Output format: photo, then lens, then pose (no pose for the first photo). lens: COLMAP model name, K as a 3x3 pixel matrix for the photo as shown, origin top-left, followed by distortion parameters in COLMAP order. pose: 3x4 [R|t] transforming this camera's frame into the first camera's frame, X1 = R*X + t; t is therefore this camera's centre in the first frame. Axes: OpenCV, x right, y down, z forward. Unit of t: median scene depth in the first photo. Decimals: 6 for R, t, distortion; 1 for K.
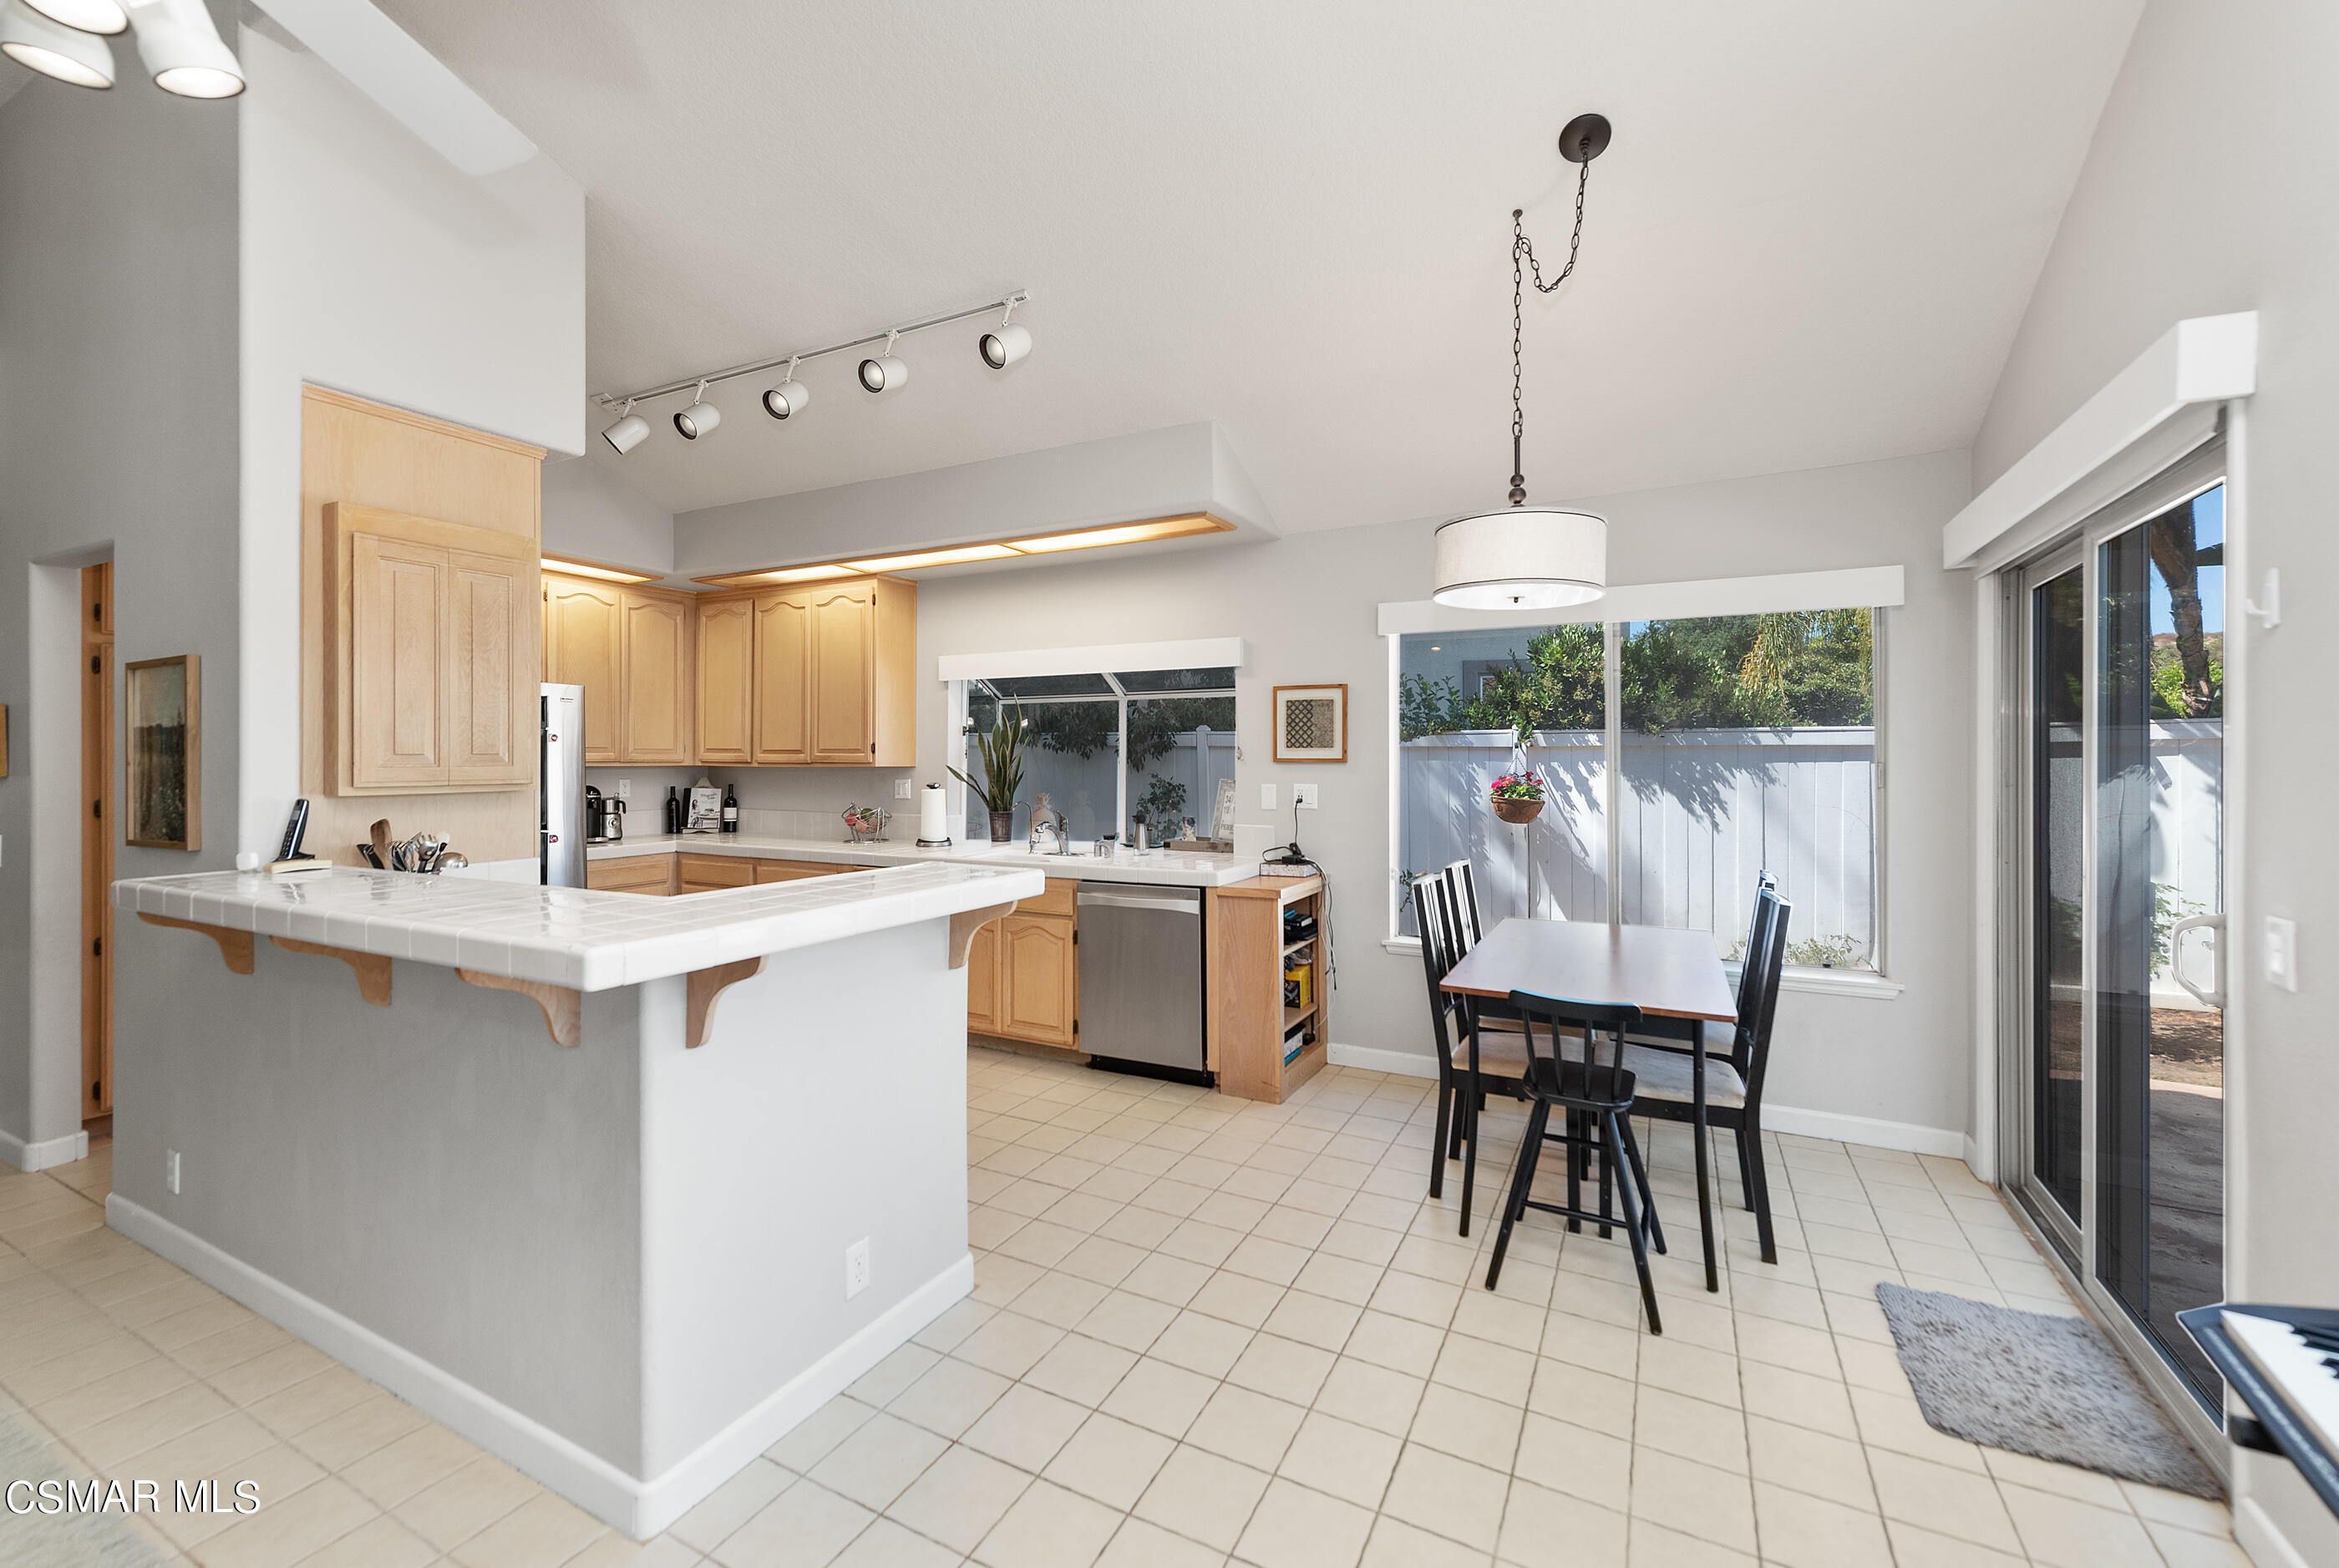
lens RADIAL K [[929.6, 0, 1178.1], [0, 929.6, 767.9], [0, 0, 1]] dist [0.014833, -0.000431]
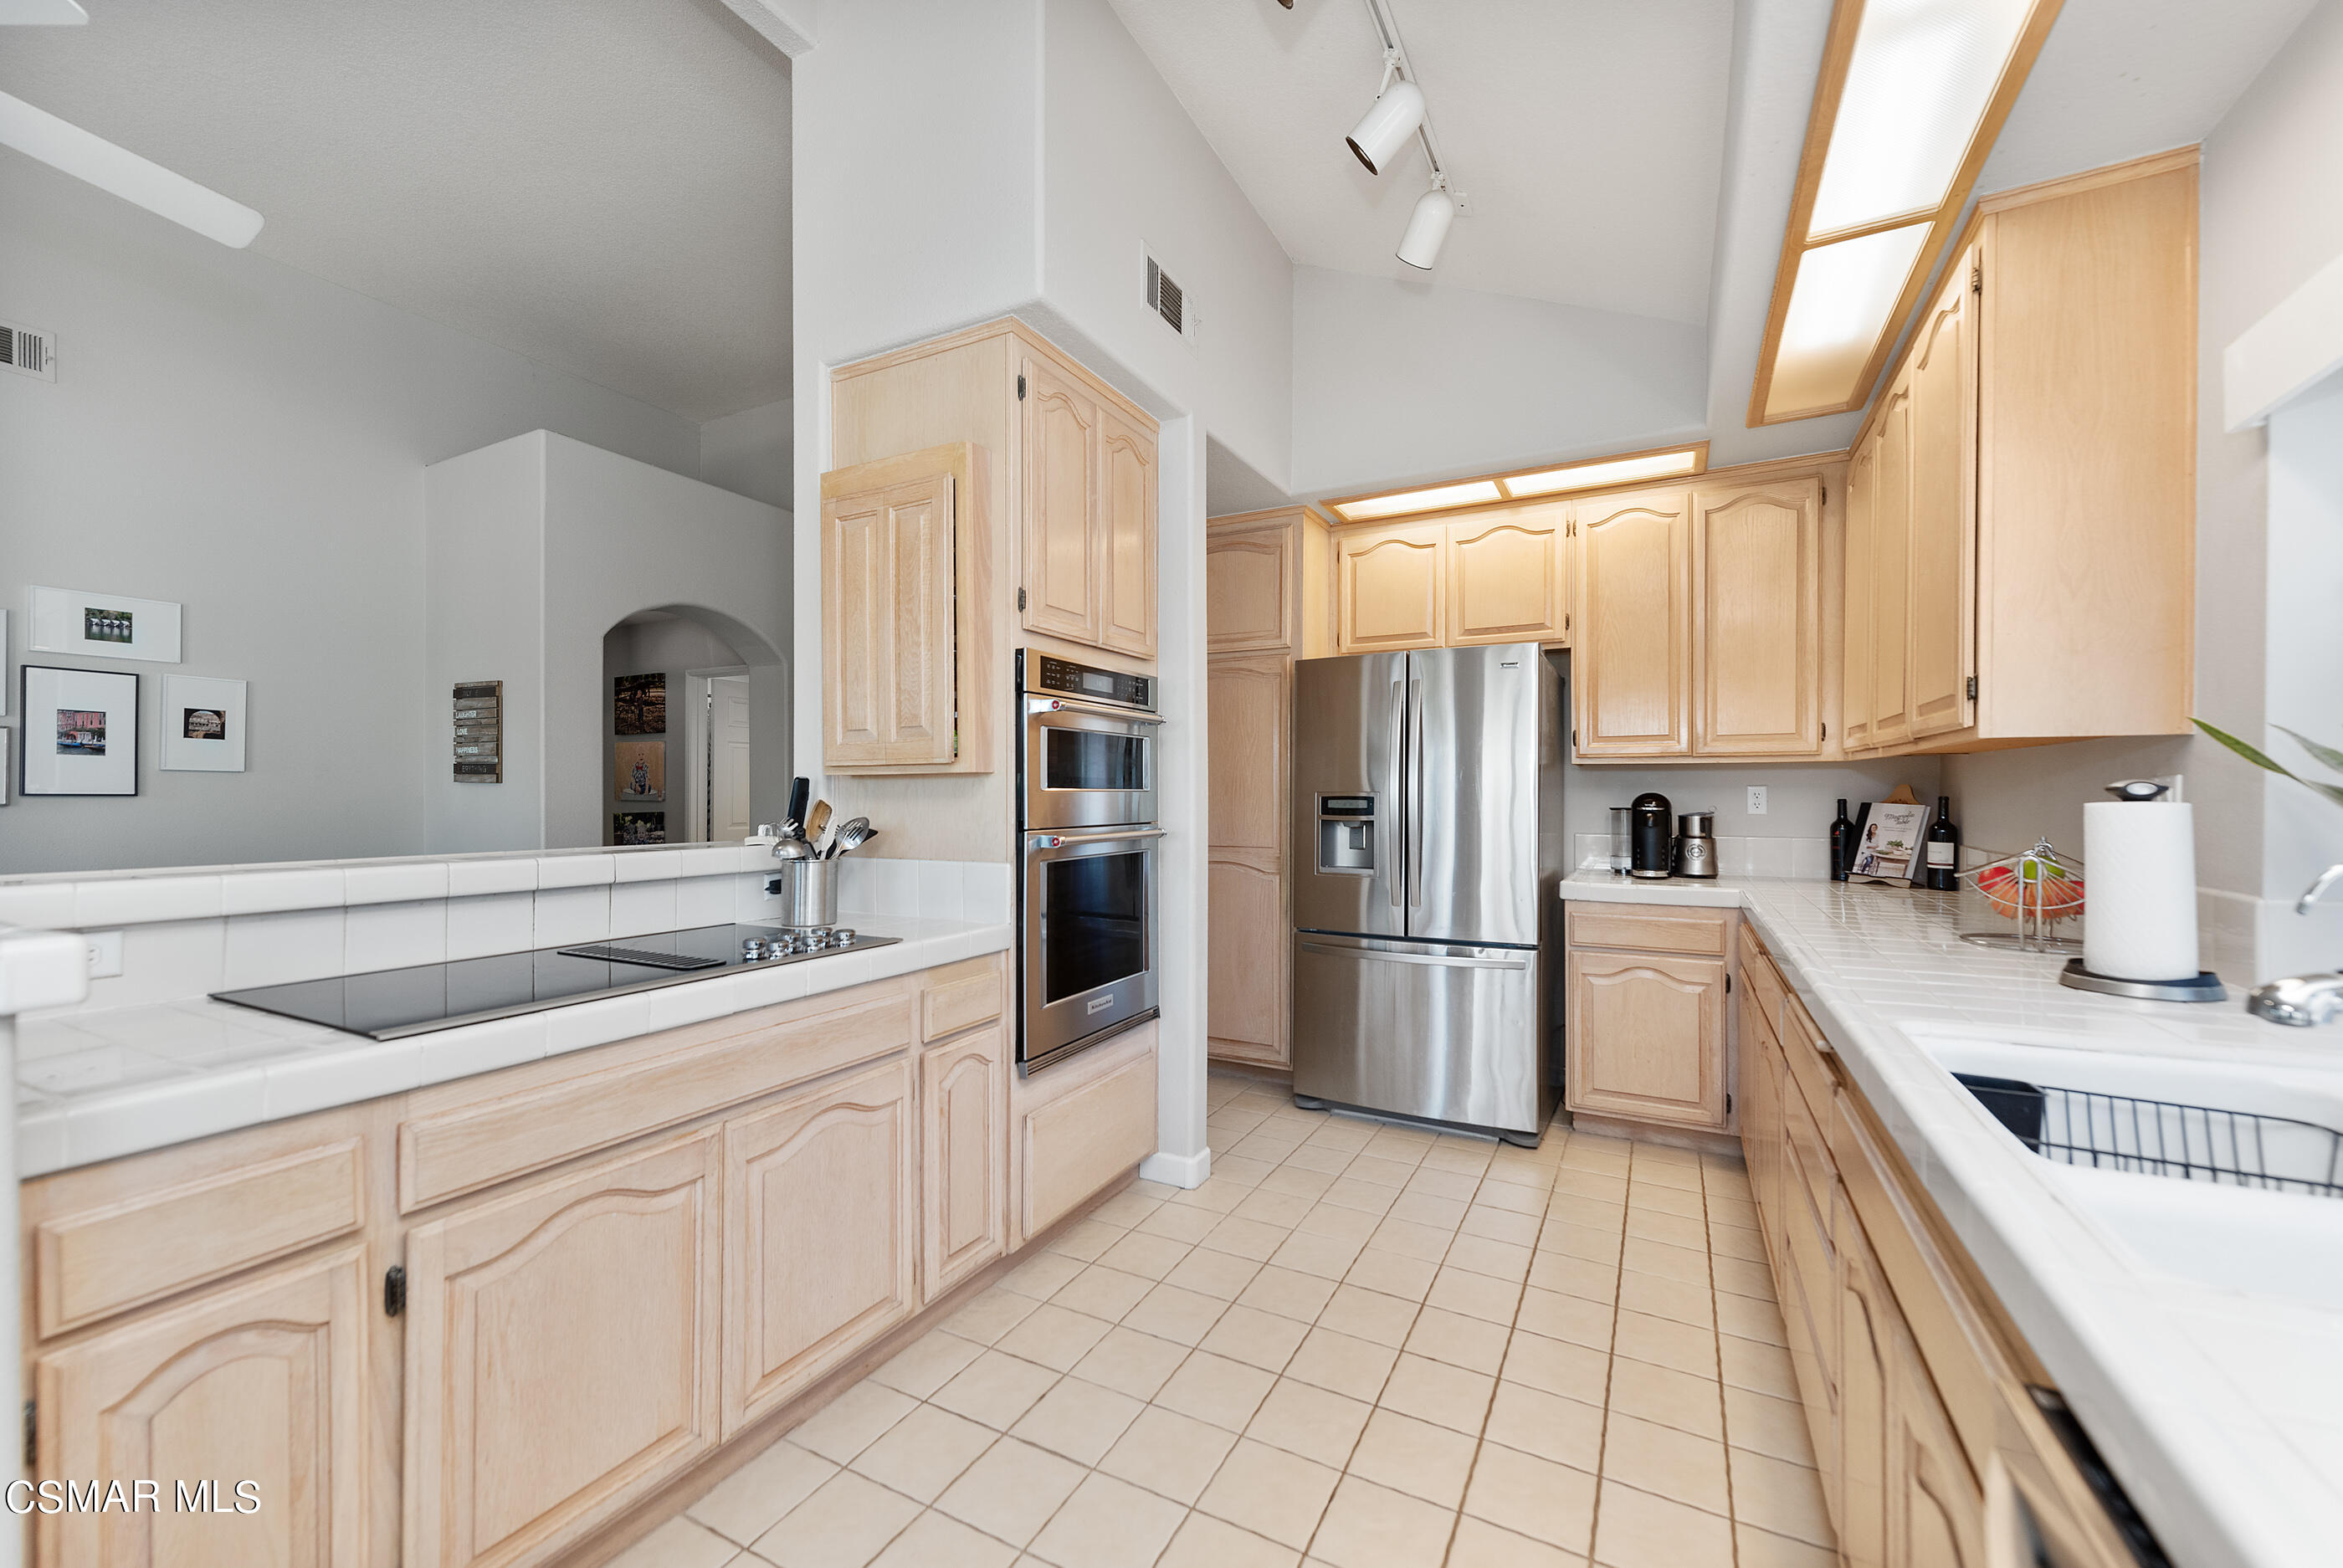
lens RADIAL K [[914.7, 0, 1183.7], [0, 914.7, 788.6], [0, 0, 1]] dist [0.001929, -0.000259]
pose [[-0.003937, -0.003969, -0.999984, 0.031267], [-0.009076, 0.999951, -0.003933, 0.021299], [0.999951, 0.009060, -0.003973, 0.662051]]
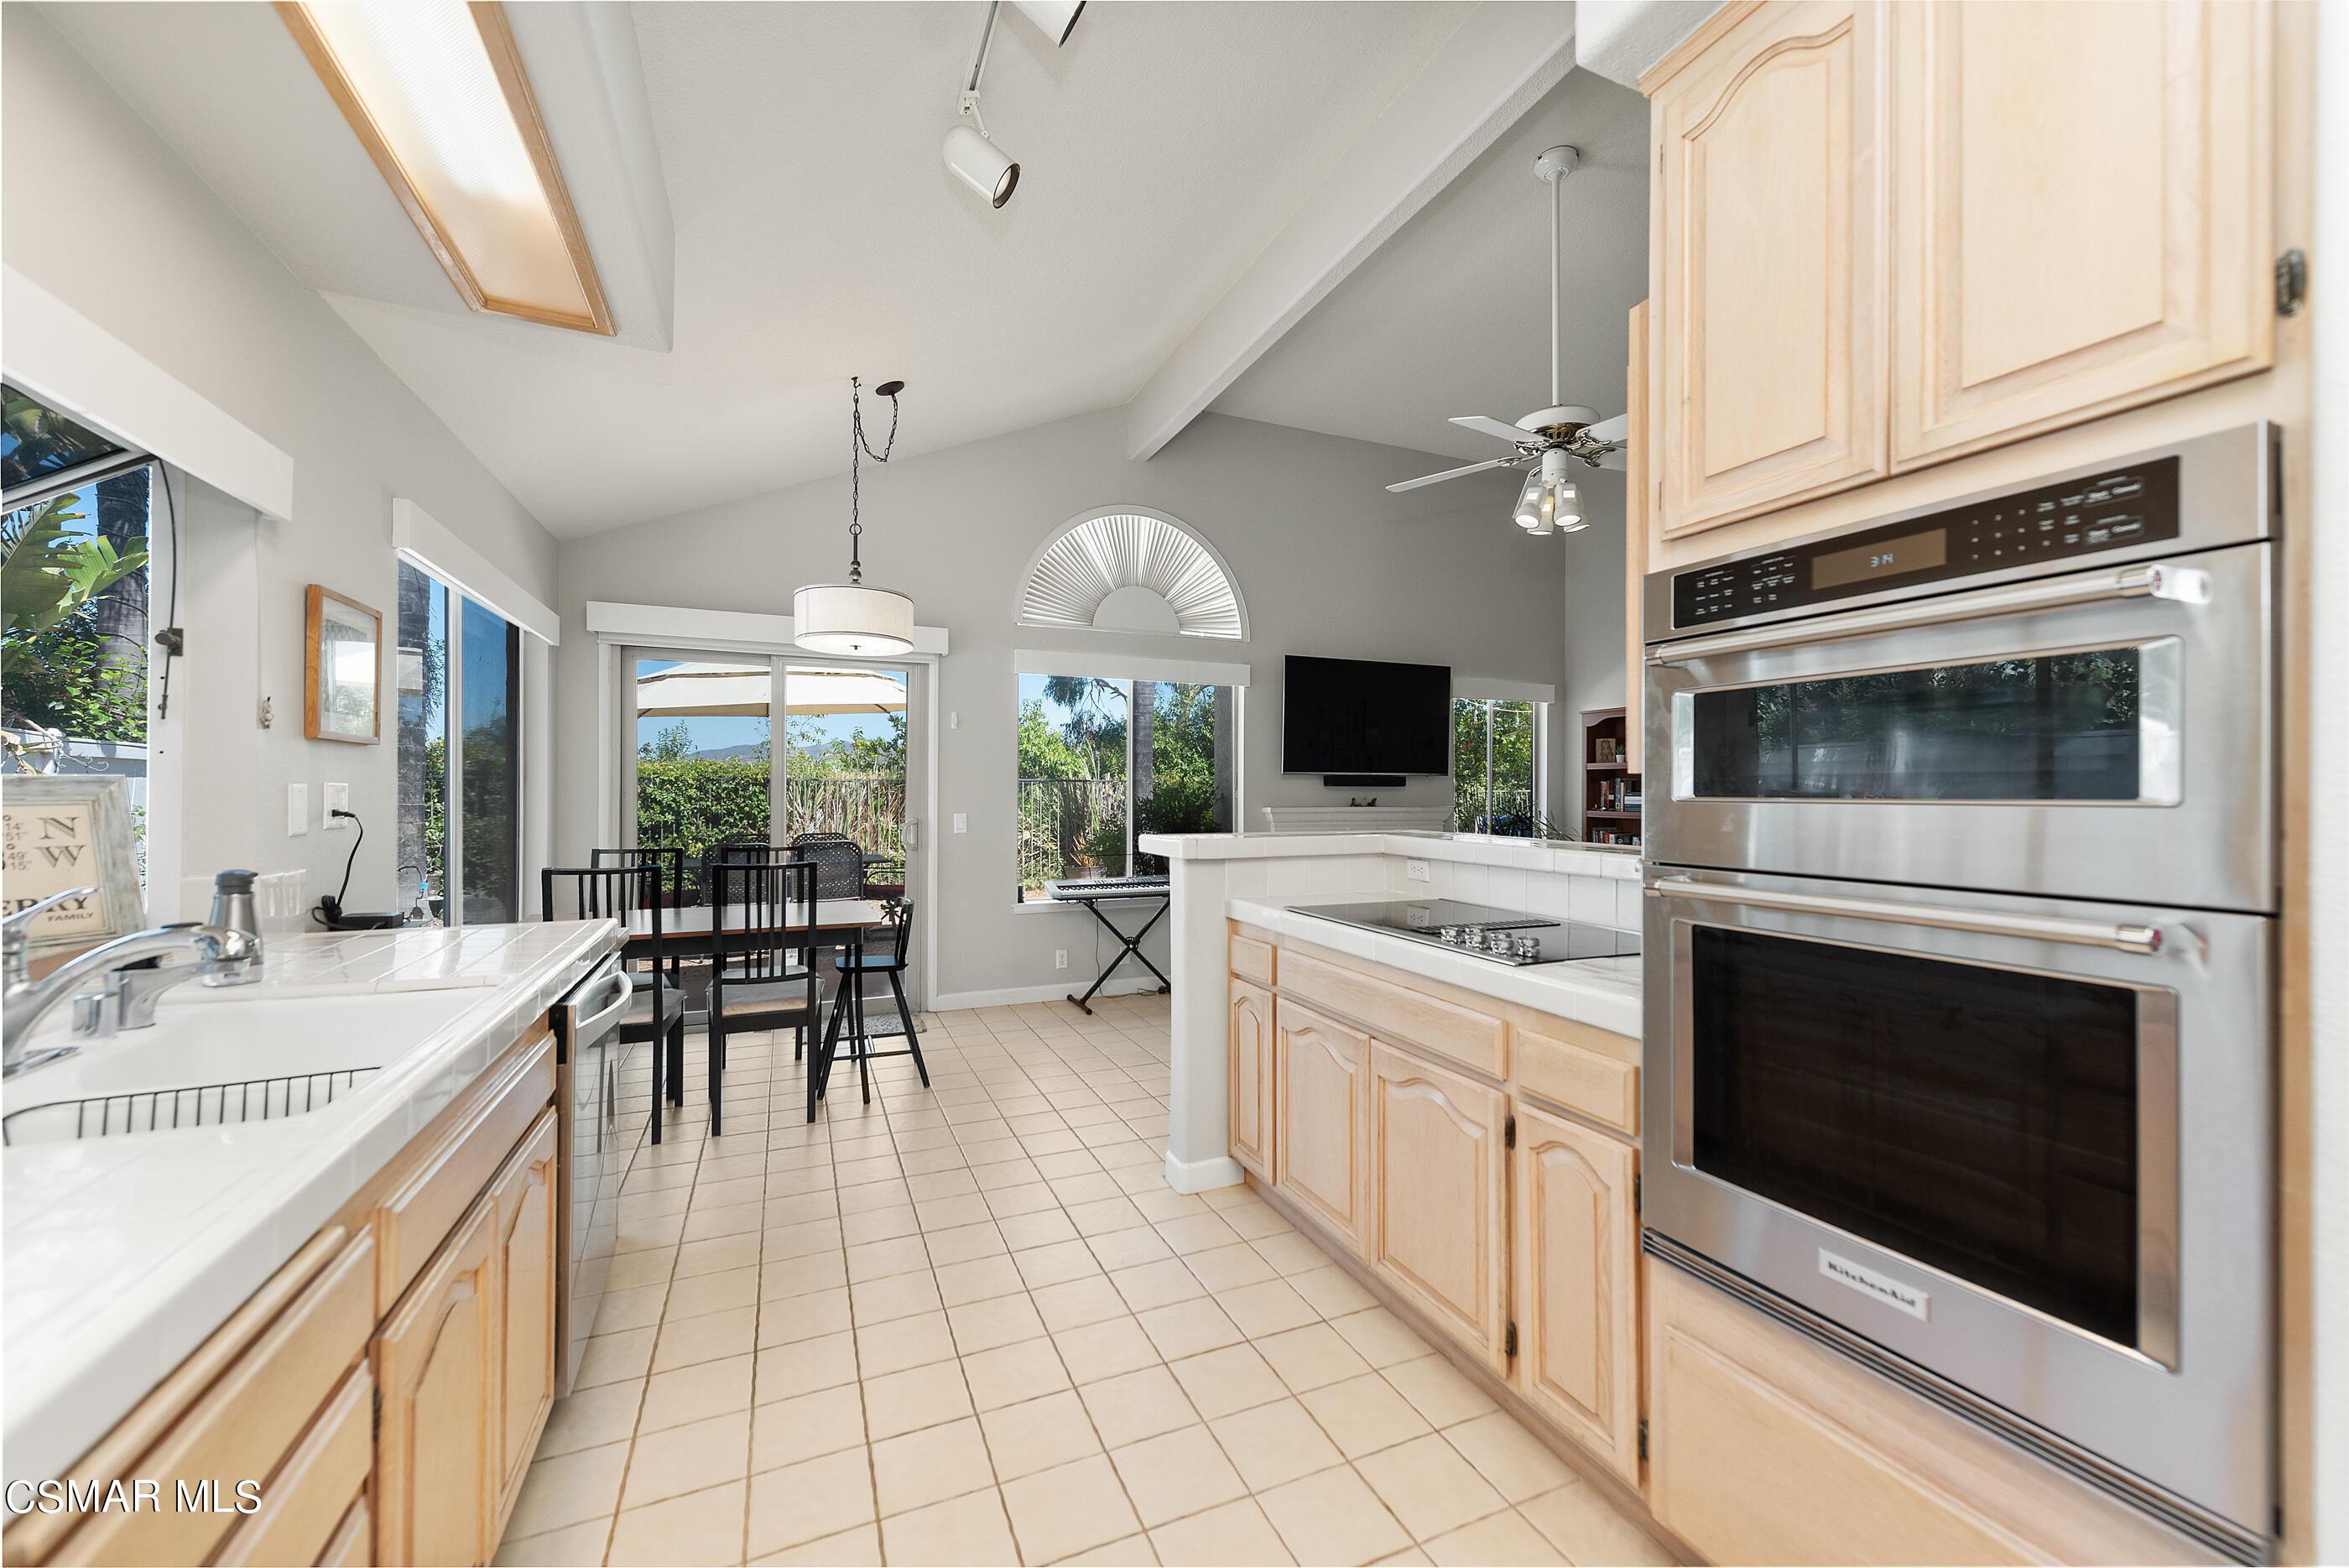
lens RADIAL K [[917.1, 0, 1186.7], [0, 917.1, 788.6], [0, 0, 1]] dist [0.001929, -0.000259]
pose [[-0.778222, -0.000855, 0.627989, -0.455577], [0.003079, 0.999982, 0.005177, 0.016009], [-0.627982, 0.005962, -0.778205, 0.881581]]
